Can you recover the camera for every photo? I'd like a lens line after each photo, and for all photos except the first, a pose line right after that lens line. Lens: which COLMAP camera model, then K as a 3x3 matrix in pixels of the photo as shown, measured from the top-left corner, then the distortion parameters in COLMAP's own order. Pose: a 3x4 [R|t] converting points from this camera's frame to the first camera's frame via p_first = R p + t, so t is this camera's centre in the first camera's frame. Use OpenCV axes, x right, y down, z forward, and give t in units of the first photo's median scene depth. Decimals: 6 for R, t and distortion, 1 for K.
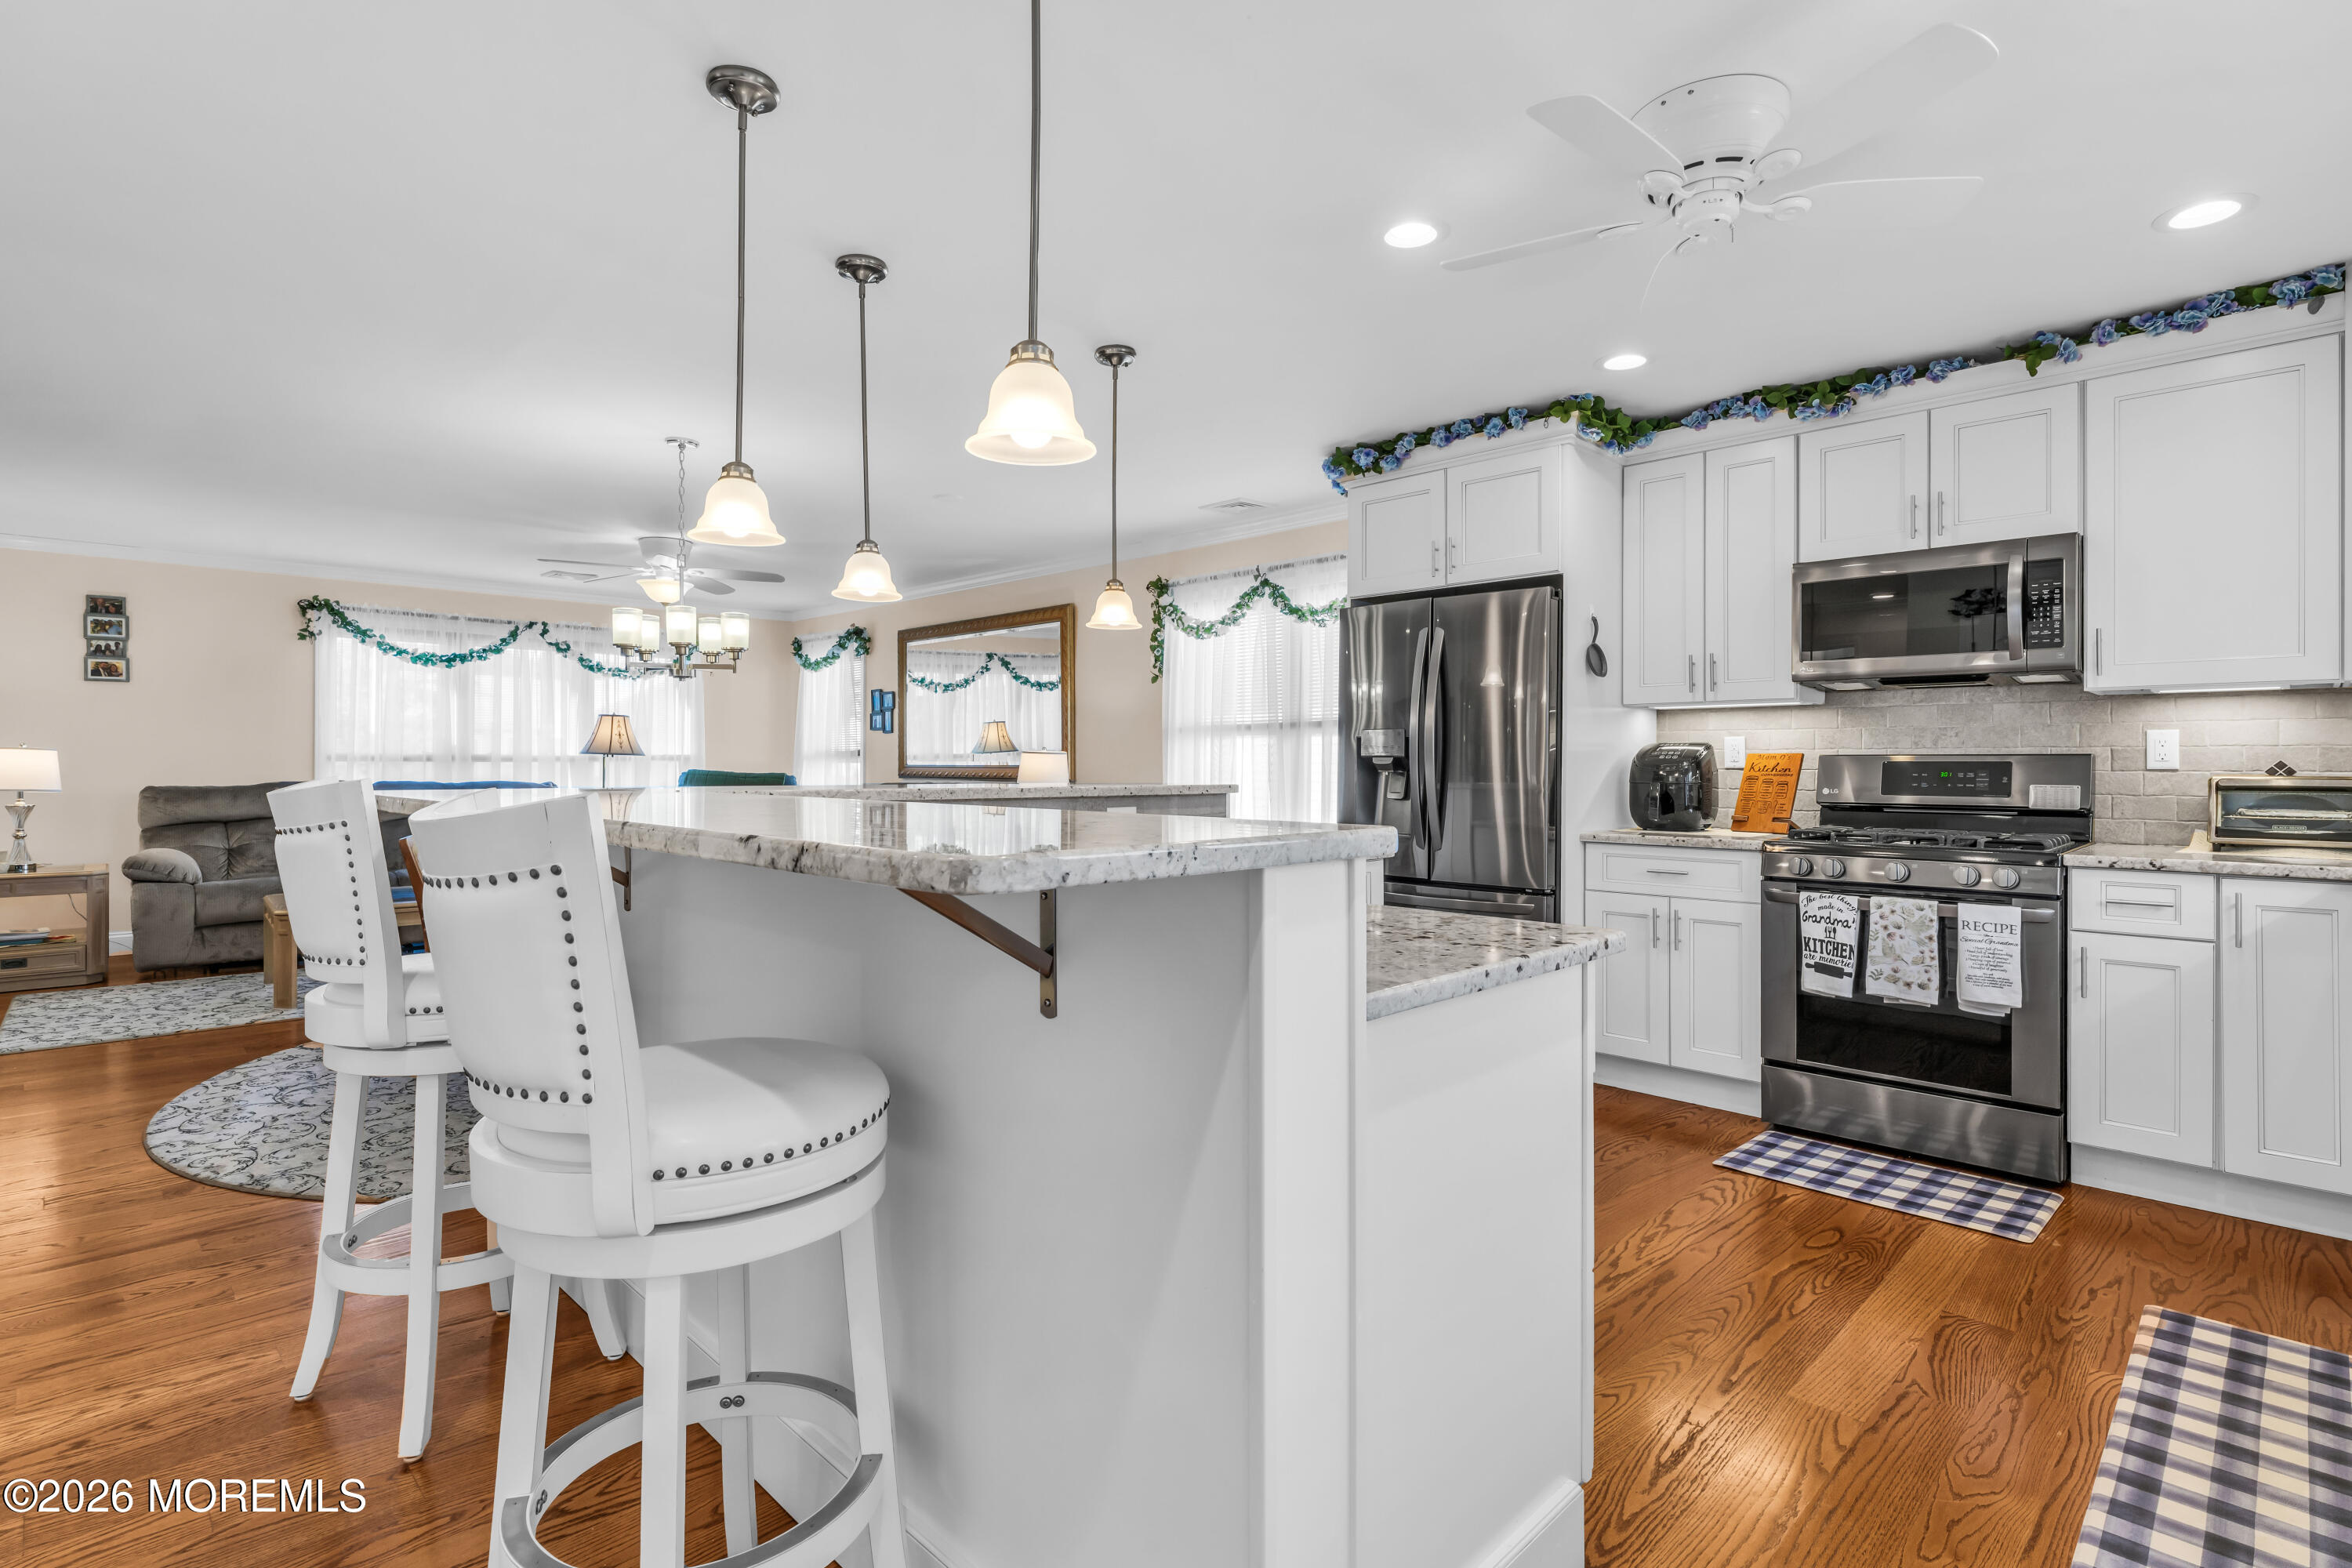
lens RADIAL K [[1122.6, 0, 1157.6], [0, 1122.6, 749.3], [0, 0, 1]] dist [-0.001906, 0.000701]
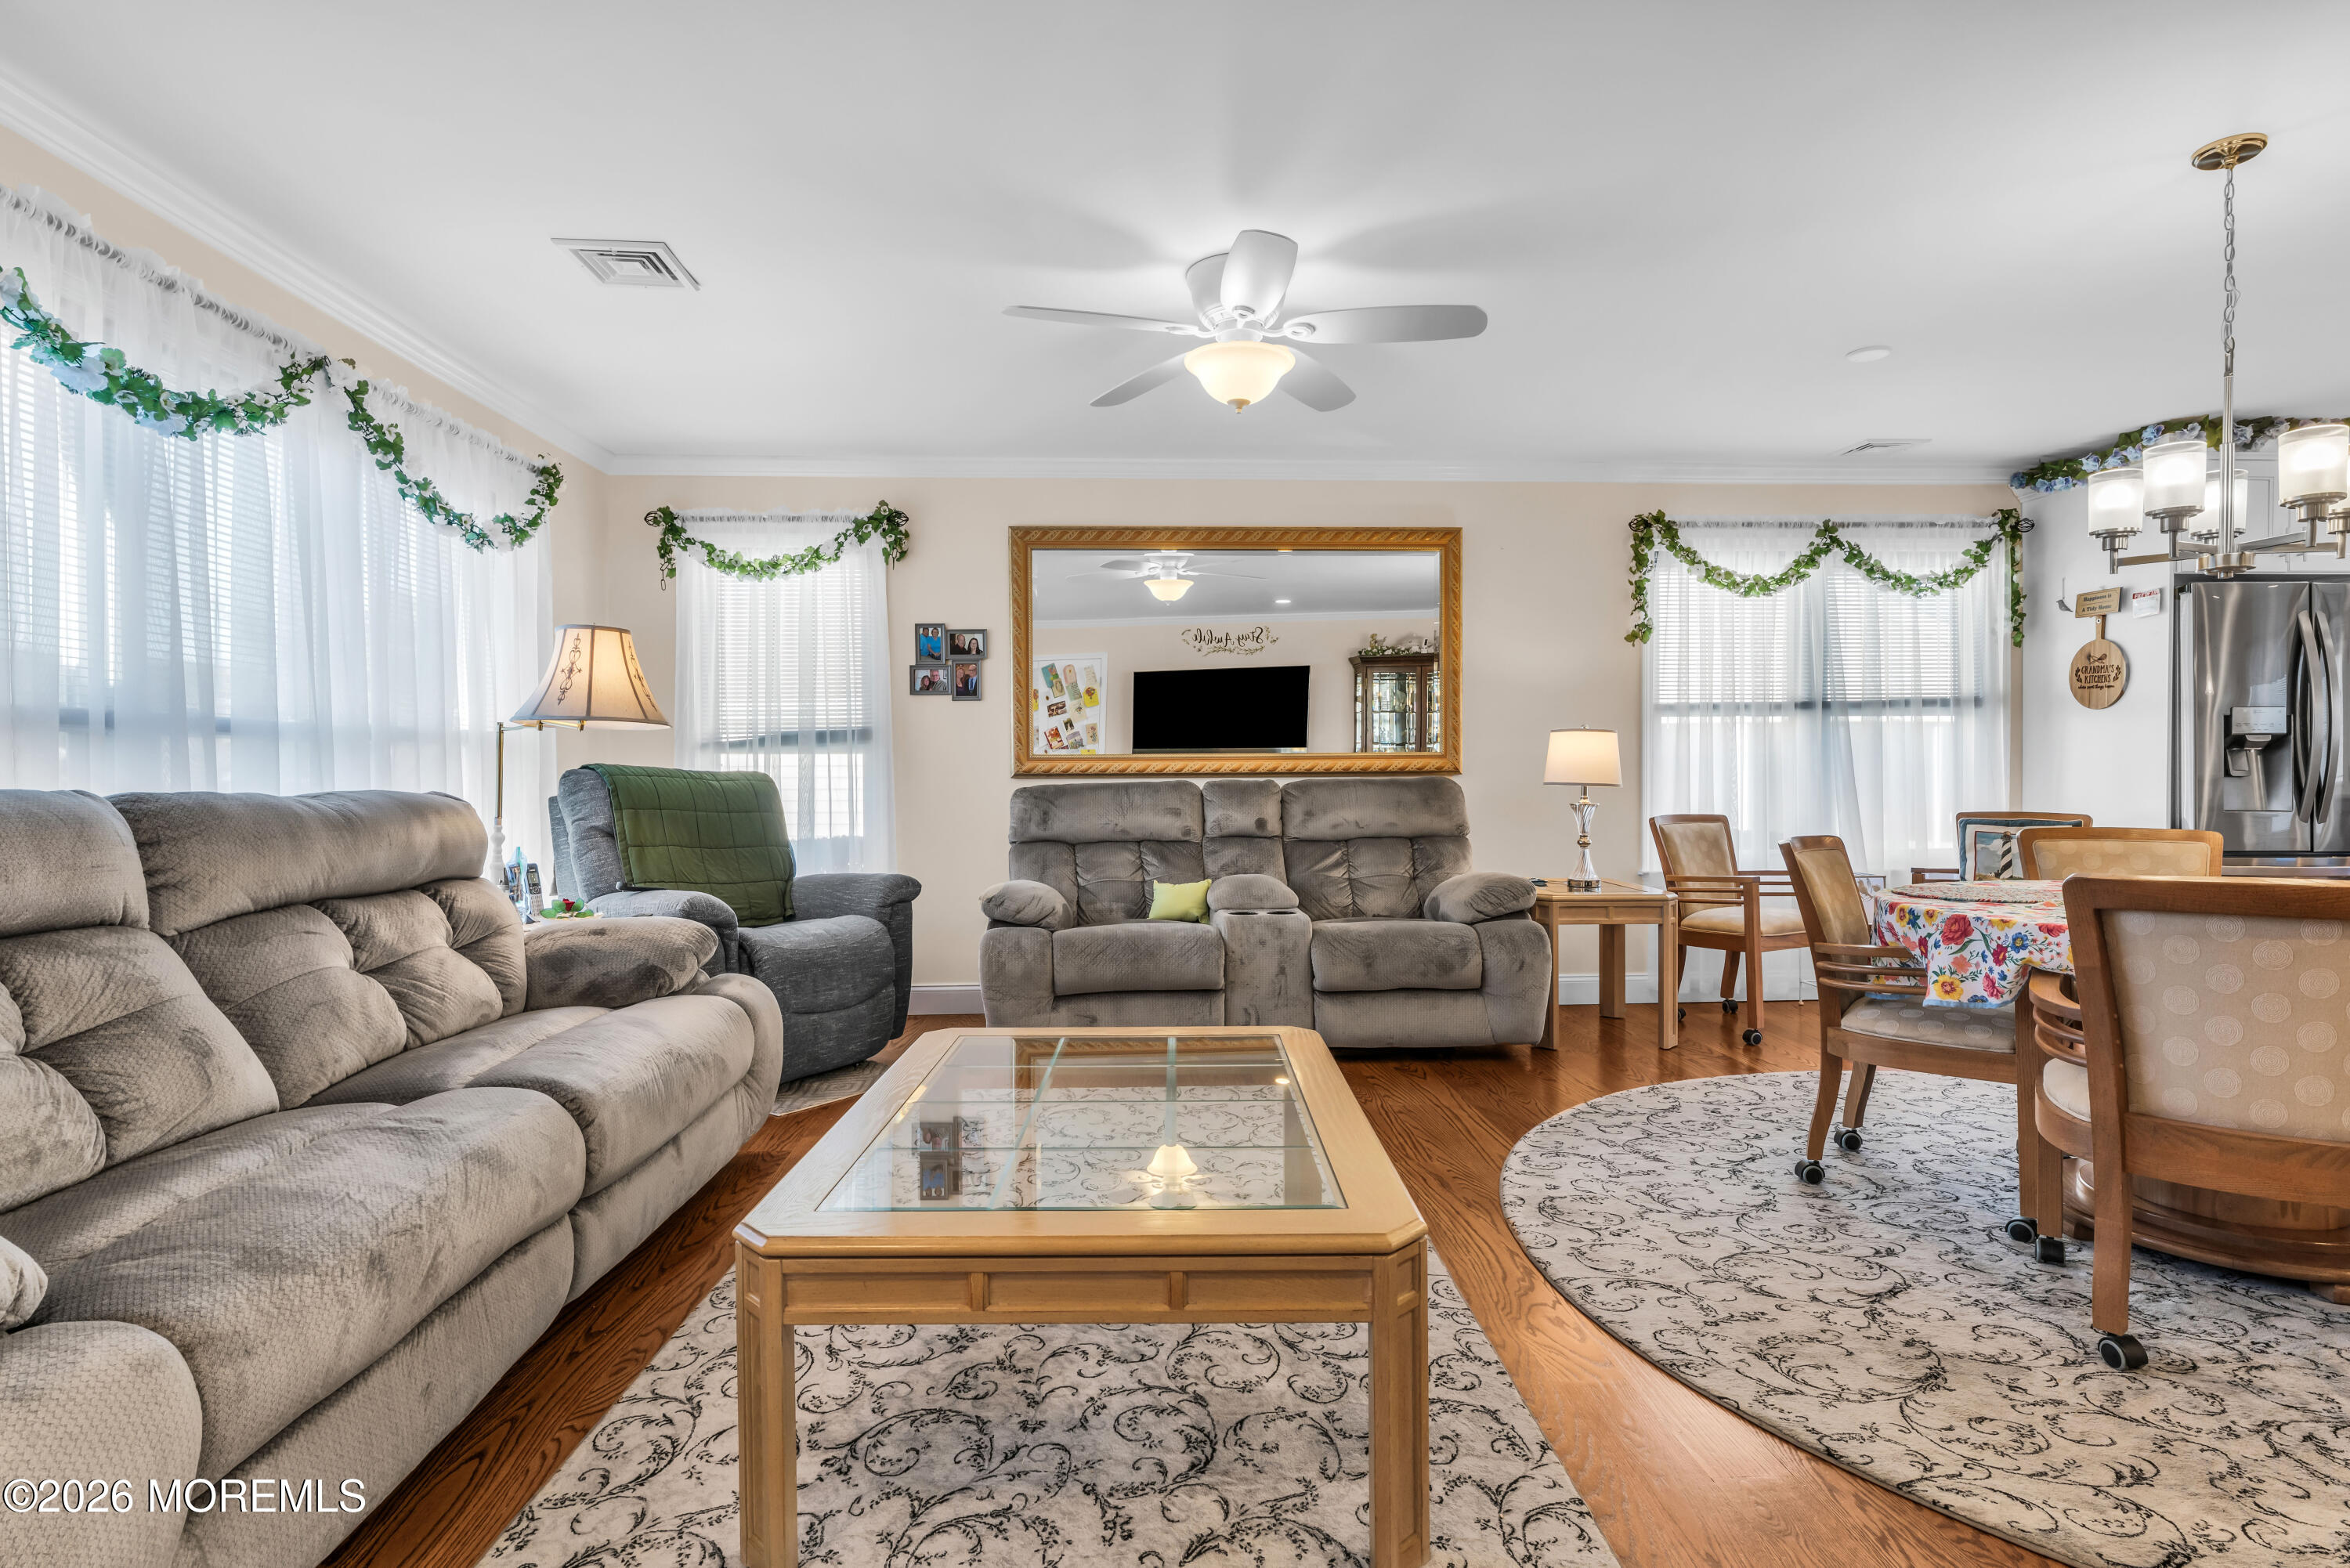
lens RADIAL K [[1182.1, 0, 1180.5], [0, 1182.1, 774.0], [0, 0, 1]] dist [-0.002782, -0.000095]
pose [[0.664328, -0.007267, 0.747406, -1.540729], [-0.000566, 0.999948, 0.010225, 0.042806], [-0.747441, -0.007216, 0.664289, 1.256492]]
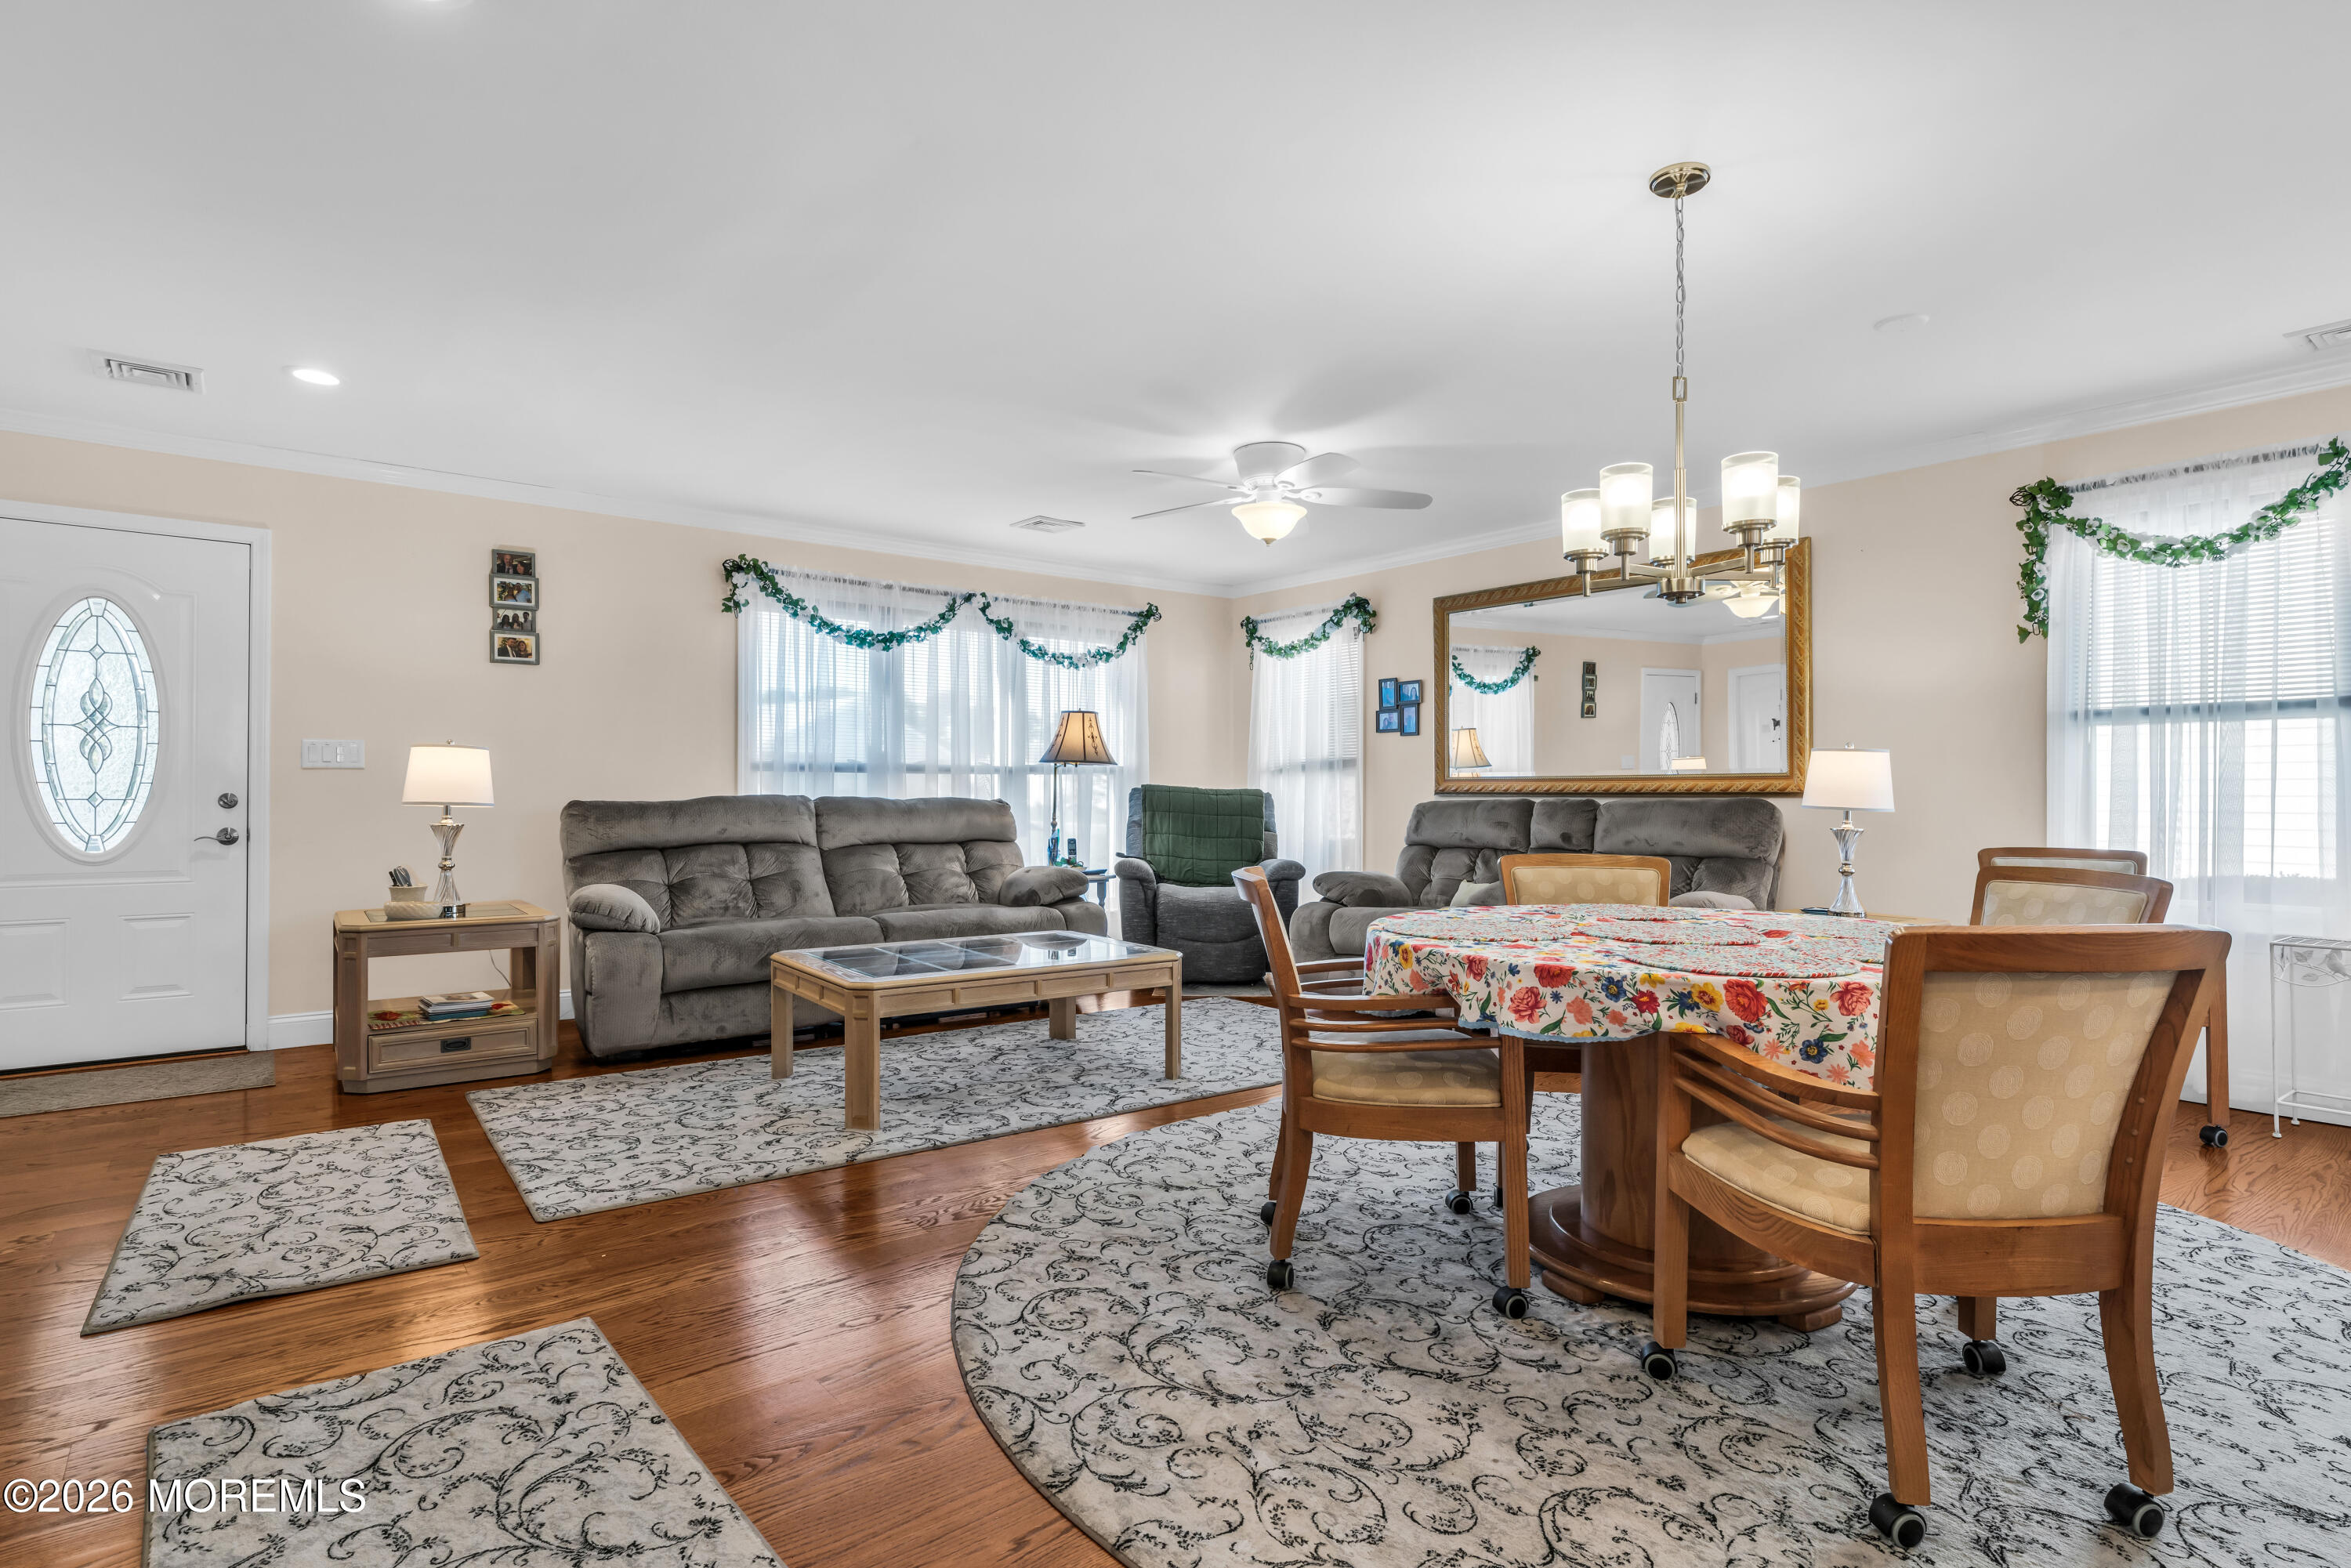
lens RADIAL K [[1182.7, 0, 1181.0], [0, 1182.7, 774.0], [0, 0, 1]] dist [-0.002782, -0.000095]
pose [[0.994868, -0.002916, -0.101137, -0.771514], [0.002503, 0.999988, -0.004211, 0.035720], [0.101148, 0.003936, 0.994864, 0.472389]]
